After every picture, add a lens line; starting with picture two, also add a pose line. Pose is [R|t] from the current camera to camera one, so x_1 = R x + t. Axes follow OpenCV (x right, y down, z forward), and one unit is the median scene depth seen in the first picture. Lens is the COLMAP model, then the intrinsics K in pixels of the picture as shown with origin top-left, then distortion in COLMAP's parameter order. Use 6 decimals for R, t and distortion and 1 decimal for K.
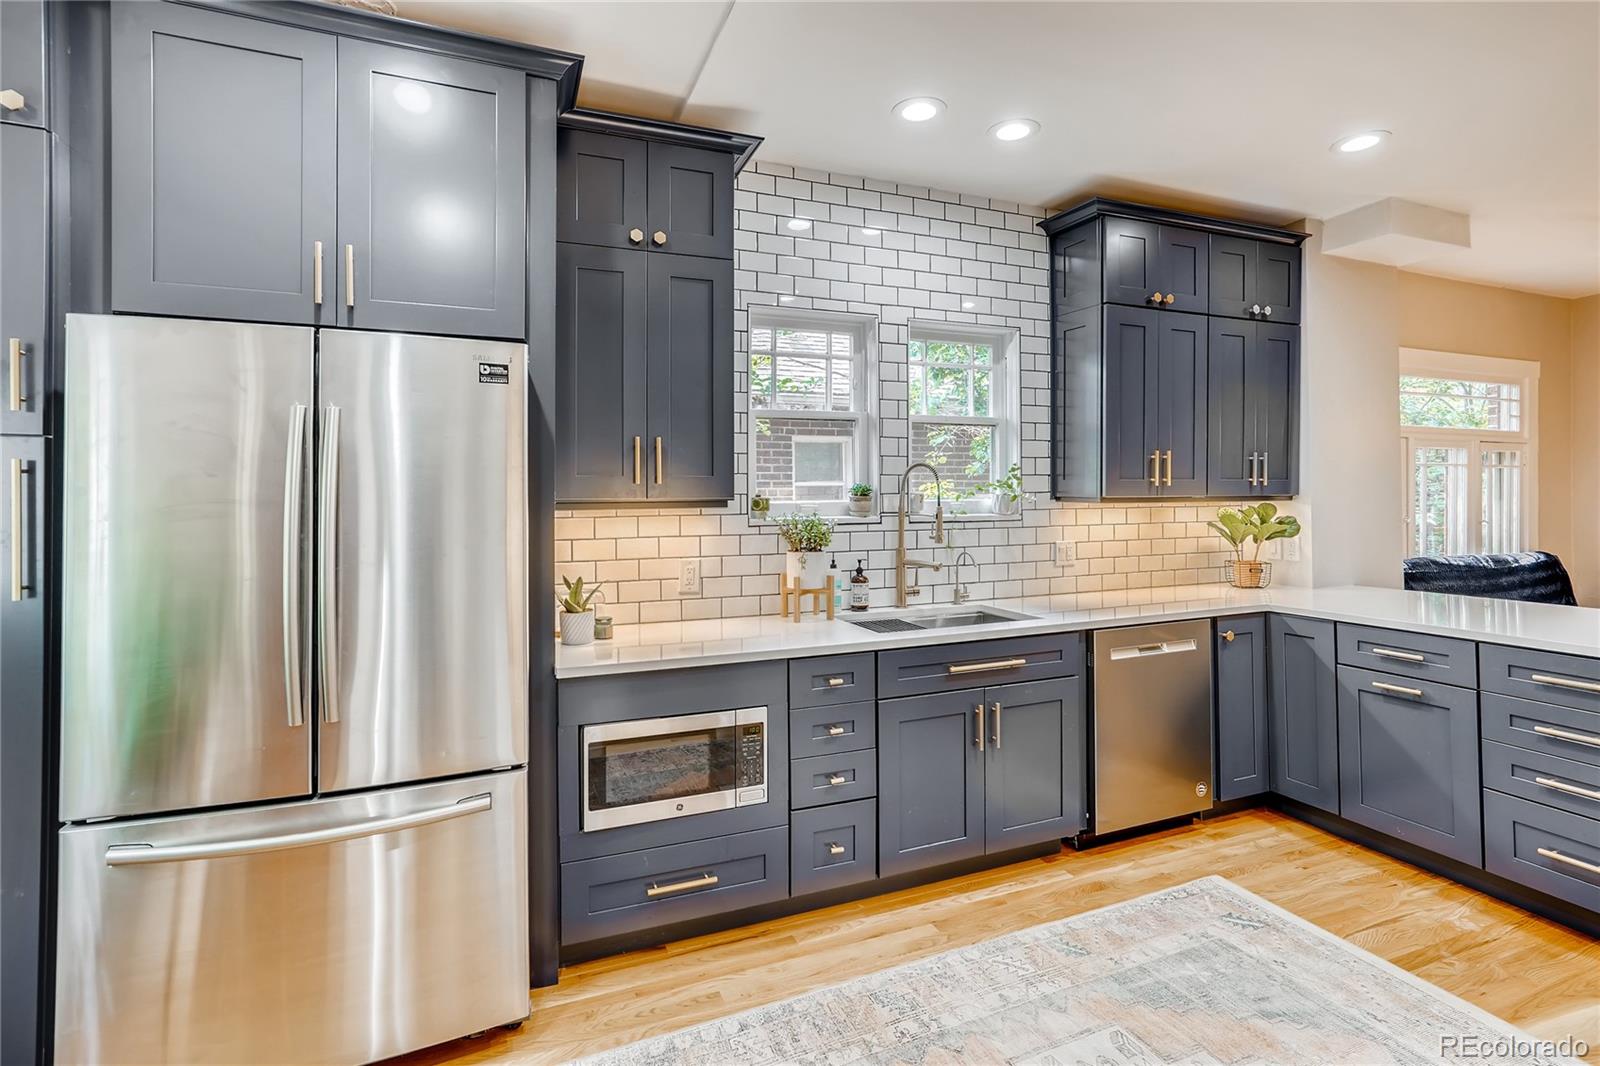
lens RADIAL K [[768.5, 0, 807.3], [0, 768.5, 476.3], [0, 0, 1]] dist [-0.025320, 0.015452]
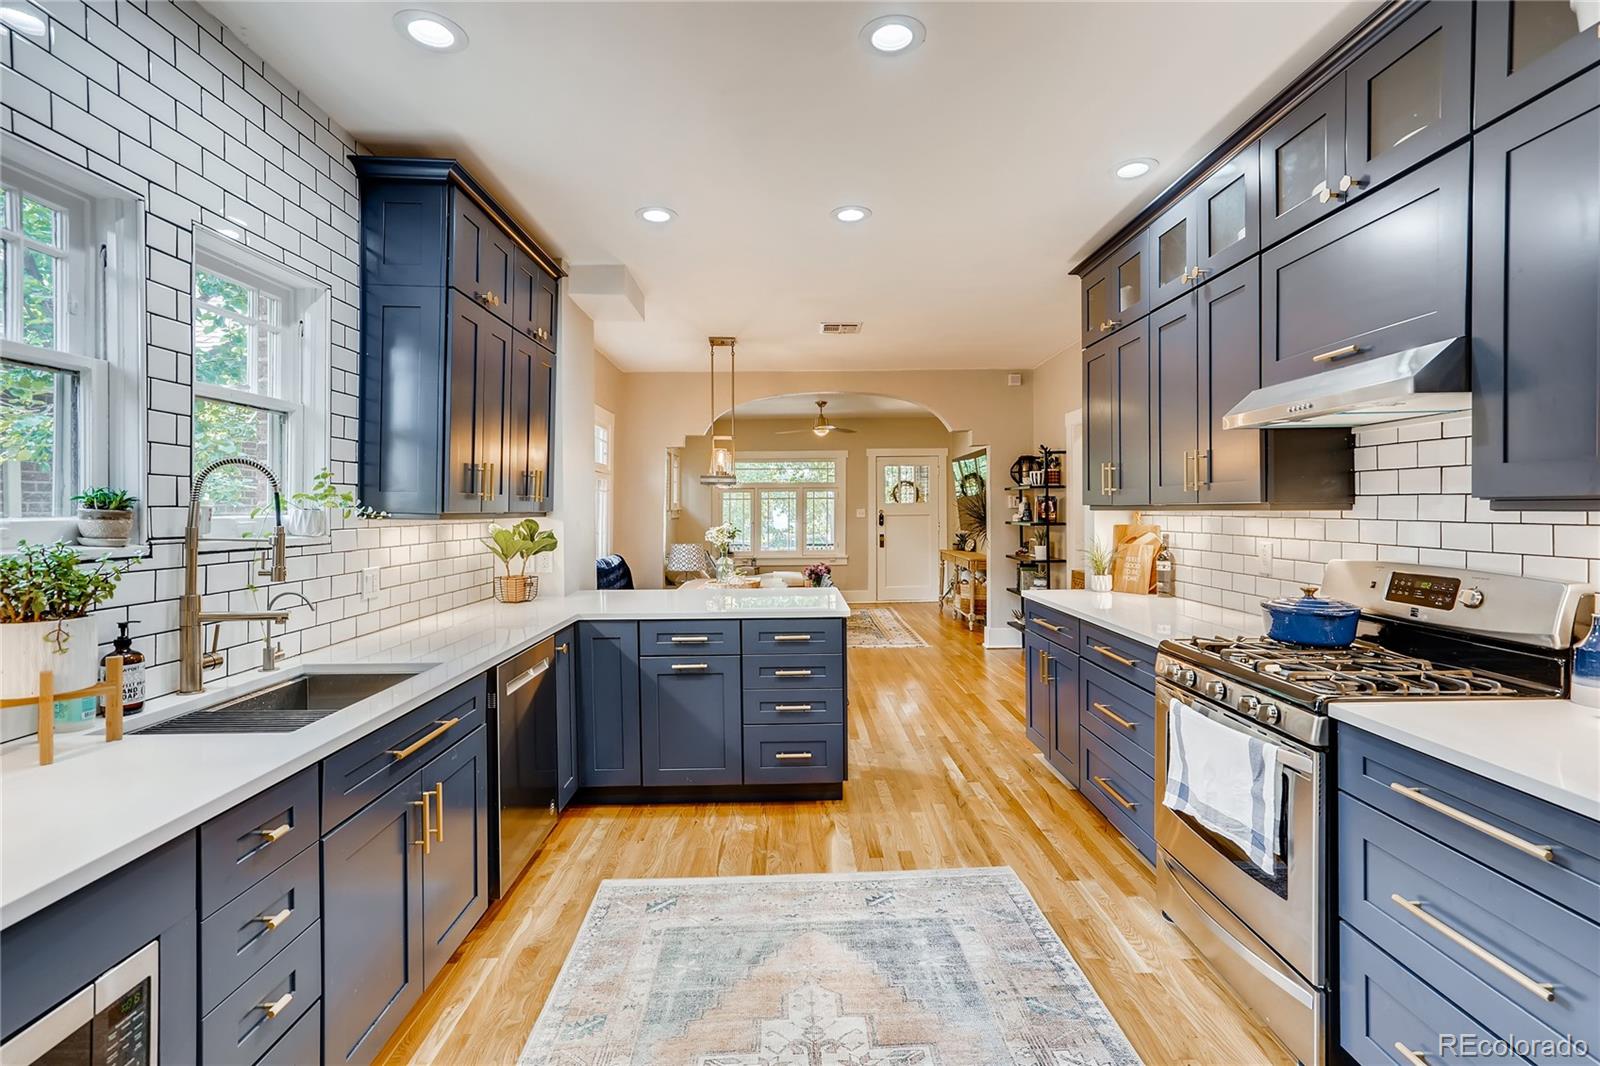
lens RADIAL K [[753.4, 0, 801.2], [0, 753.4, 509.5], [0, 0, 1]] dist [-0.016586, 0.015327]
pose [[0.349072, 0.006044, 0.937077, -0.279004], [-0.023129, 0.999730, 0.002168, 0.013189], [-0.936811, -0.022431, 0.349117, 0.352528]]
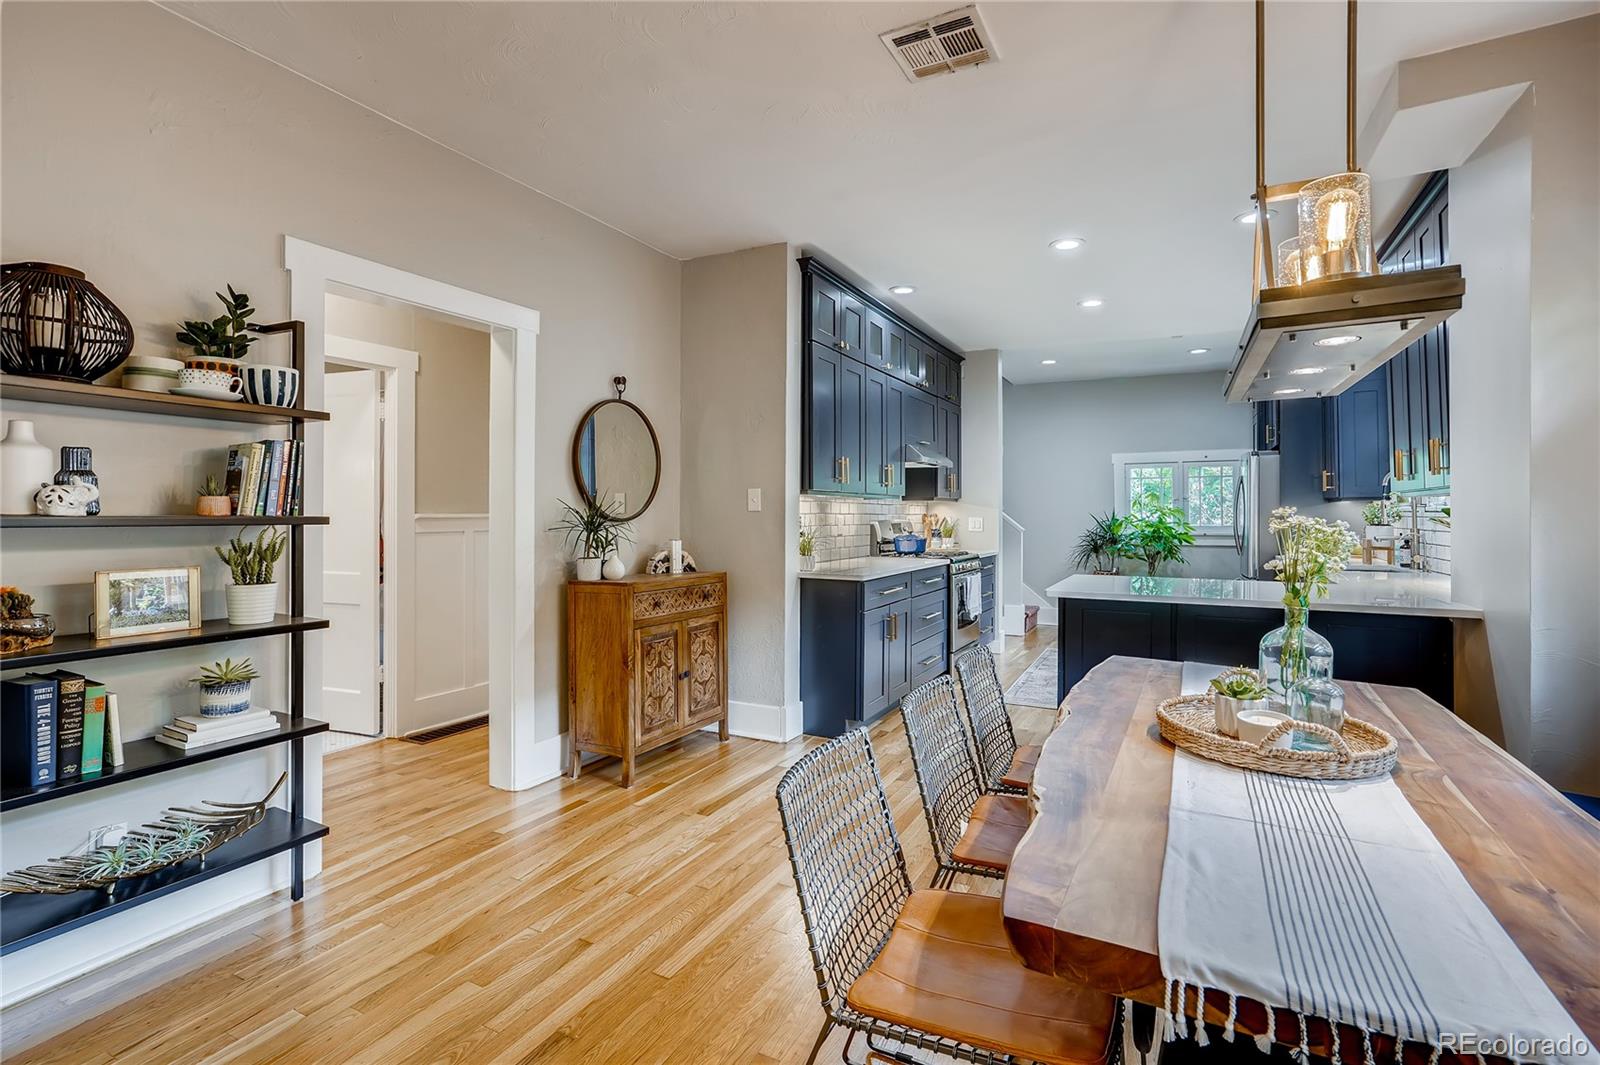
lens RADIAL K [[743.3, 0, 812.7], [0, 743.3, 505.7], [0, 0, 1]] dist [-0.032220, 0.023574]
pose [[-0.746541, 0.000529, -0.665340, 1.990550], [0.024716, 0.999332, -0.026938, 0.062077], [0.664881, -0.036555, -0.746055, 1.340051]]
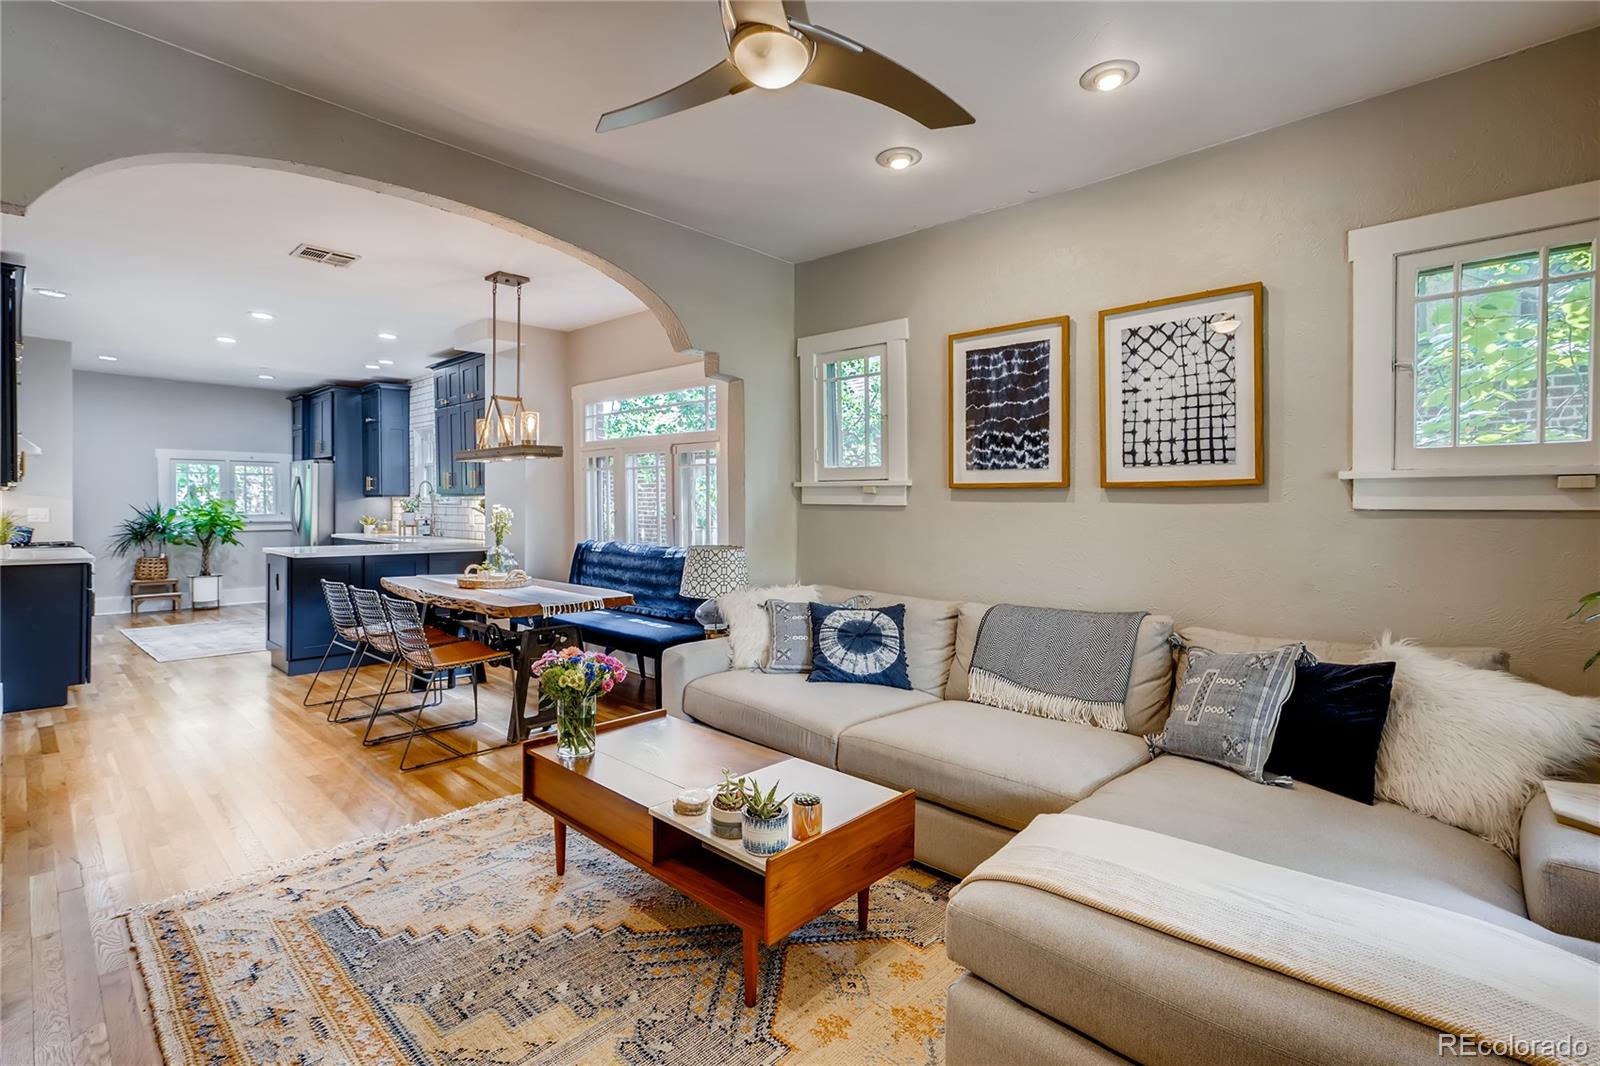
lens RADIAL K [[743.3, 0, 812.7], [0, 743.3, 506.2], [0, 0, 1]] dist [-0.032220, 0.023574]
pose [[0.445806, 0.013478, -0.895028, 3.095290], [0.018162, 0.999545, 0.024099, 0.031427], [0.894945, -0.026999, 0.445358, 1.087478]]
